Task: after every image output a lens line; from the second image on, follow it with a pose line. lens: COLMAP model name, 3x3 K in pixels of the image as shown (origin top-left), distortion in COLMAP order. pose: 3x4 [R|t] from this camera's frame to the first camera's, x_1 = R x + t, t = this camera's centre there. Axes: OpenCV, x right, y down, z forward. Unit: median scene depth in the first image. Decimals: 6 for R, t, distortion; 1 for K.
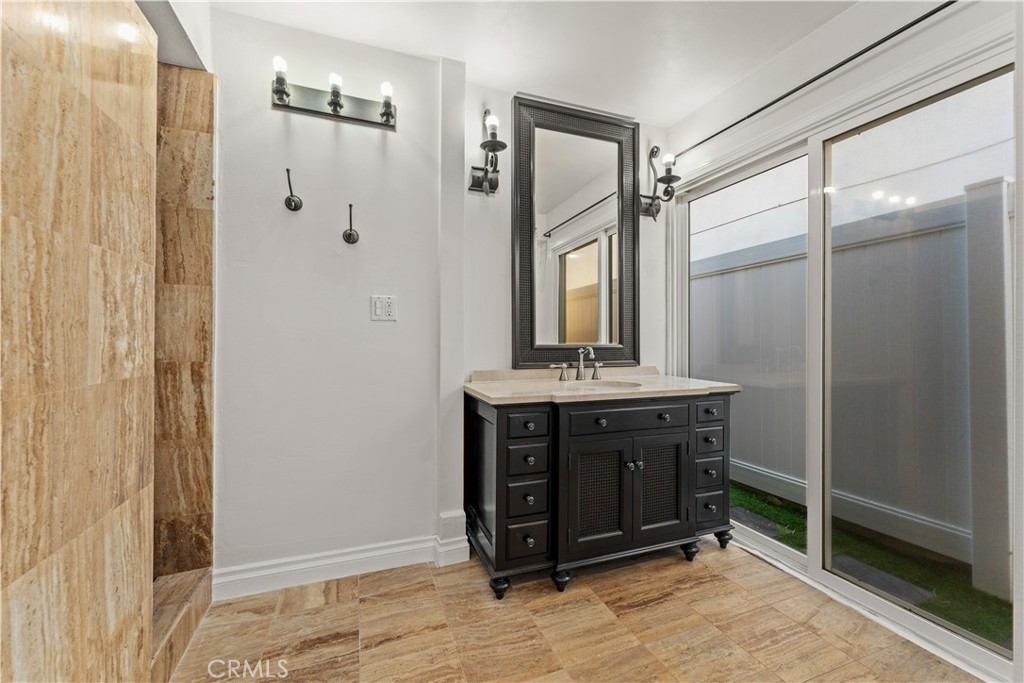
lens RADIAL K [[416.5, 0, 512.6], [0, 416.5, 332.9], [0, 0, 1]] dist [0.000791, -0.000235]
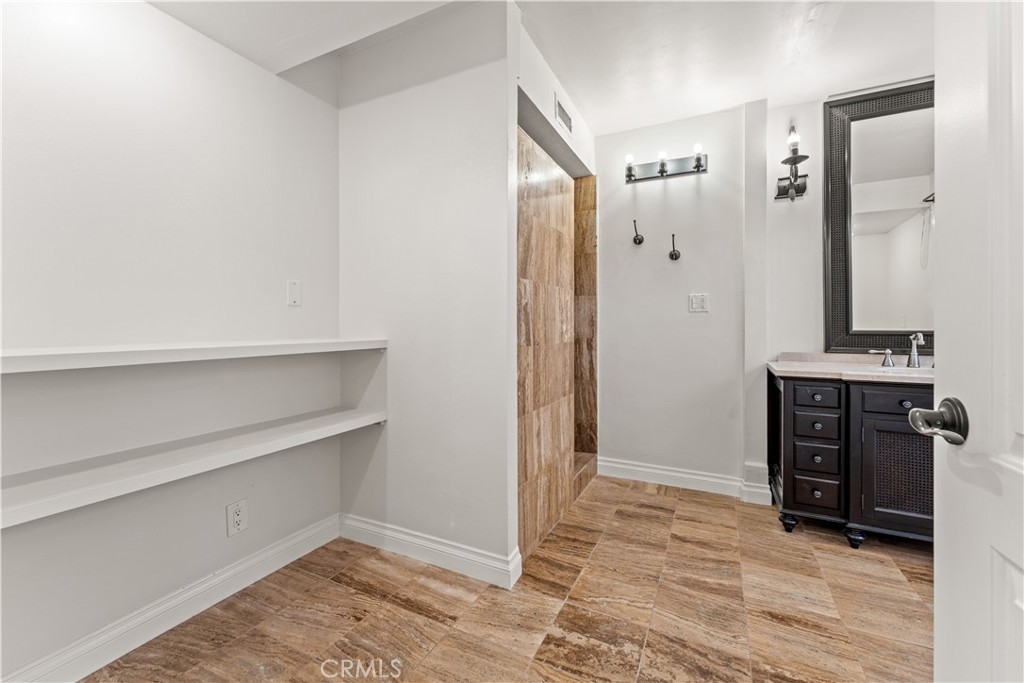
lens RADIAL K [[416.5, 0, 512.6], [0, 416.5, 332.9], [0, 0, 1]] dist [0.000791, -0.000235]
pose [[0.681730, 0.009547, -0.731542, 0.312447], [0.011829, 0.999640, 0.024070, -0.000591], [0.731508, -0.025063, 0.681372, -0.441104]]
